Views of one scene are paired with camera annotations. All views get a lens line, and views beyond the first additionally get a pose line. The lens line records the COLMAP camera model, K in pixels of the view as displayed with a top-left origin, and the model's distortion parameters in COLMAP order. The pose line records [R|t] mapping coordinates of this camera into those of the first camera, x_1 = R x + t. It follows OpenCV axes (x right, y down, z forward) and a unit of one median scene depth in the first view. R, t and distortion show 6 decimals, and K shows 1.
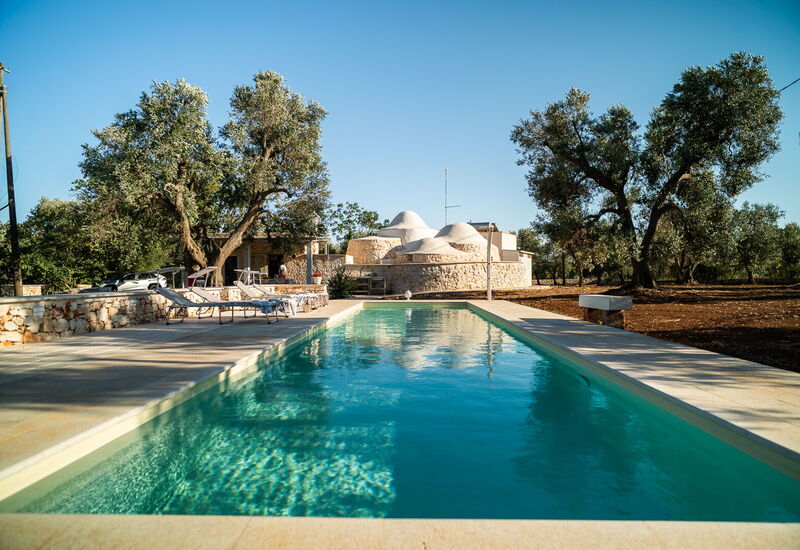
lens RADIAL K [[566.0, 0, 400.0], [0, 566.0, 275.0], [0, 0, 1]] dist [0.071887, -0.078487]
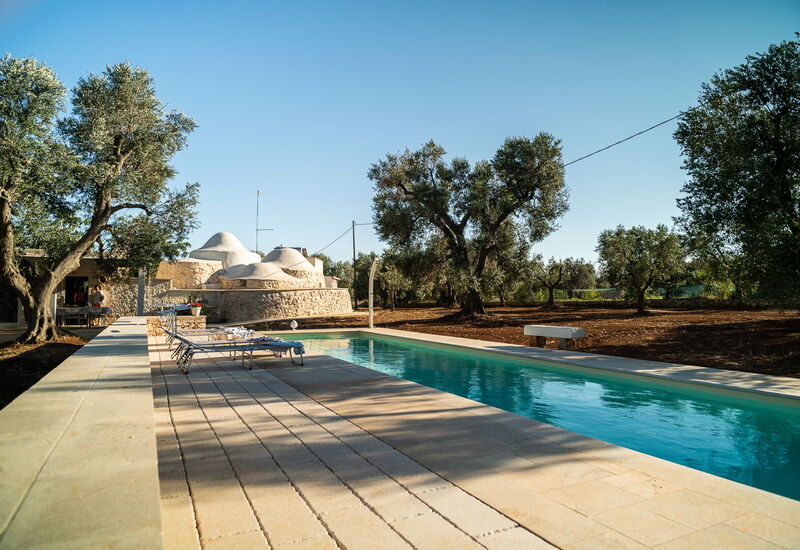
lens RADIAL K [[566.0, 0, 400.0], [0, 566.0, 275.0], [0, 0, 1]] dist [0.071887, -0.078487]
pose [[0.863718, 0.021052, 0.503536, -0.246337], [-0.005548, 0.999464, -0.032269, -0.015805], [-0.503946, 0.025078, 0.863371, 0.045193]]
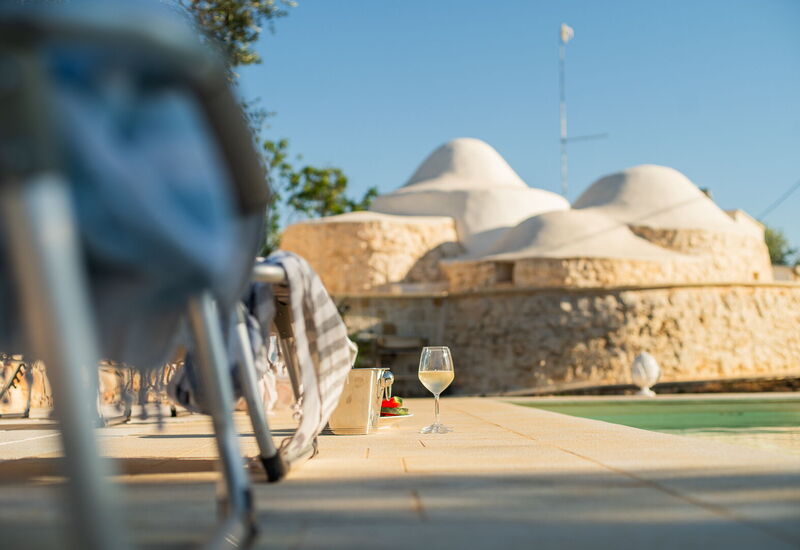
lens RADIAL K [[1165.3, 0, 400.0], [0, 1165.3, 275.0], [0, 0, 1]] dist [-0.047926, -0.029017]
pose [[0.996216, -0.000452, 0.086914, -0.093904], [0.008758, 0.995419, -0.095205, 0.029867], [-0.086473, 0.095606, 0.991656, 0.415870]]
